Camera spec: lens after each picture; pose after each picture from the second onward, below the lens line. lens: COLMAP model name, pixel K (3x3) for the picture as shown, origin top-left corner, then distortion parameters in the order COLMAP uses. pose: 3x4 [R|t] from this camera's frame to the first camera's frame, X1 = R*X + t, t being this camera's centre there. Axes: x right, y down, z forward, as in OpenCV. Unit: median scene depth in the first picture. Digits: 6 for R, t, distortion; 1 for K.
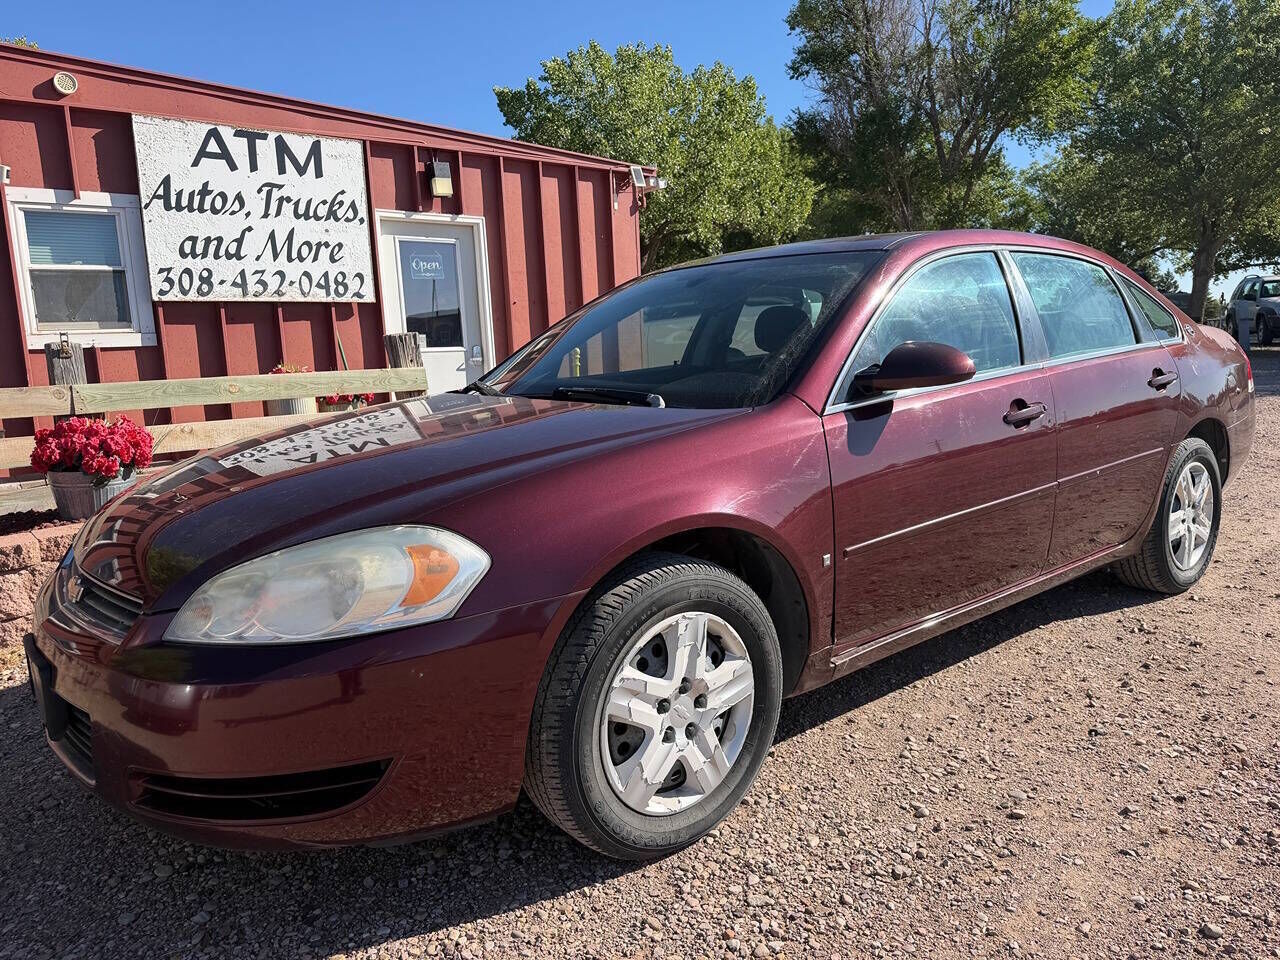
lens RADIAL K [[948.8, 0, 637.8], [0, 948.8, 496.3], [0, 0, 1]] dist [0.015138, -0.040960]
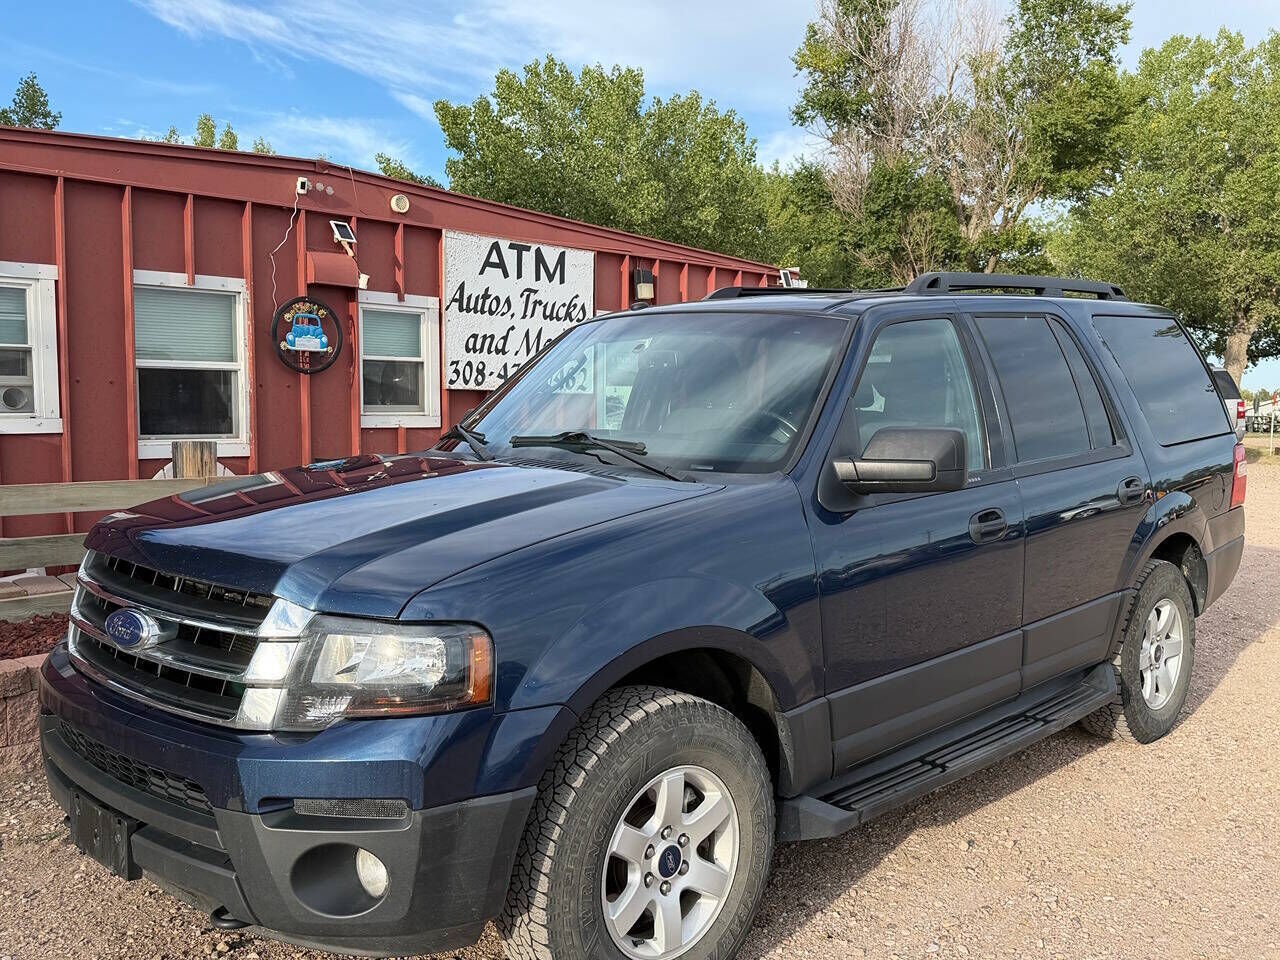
lens RADIAL K [[1260.0, 0, 646.0], [0, 1260.0, 487.8], [0, 0, 1]] dist [0.030050, 0.000000]
pose [[0.993006, 0.041290, 0.110606, -0.396668], [-0.030630, 0.994871, -0.096399, 0.045669], [-0.114019, 0.092337, 0.989178, -0.468442]]
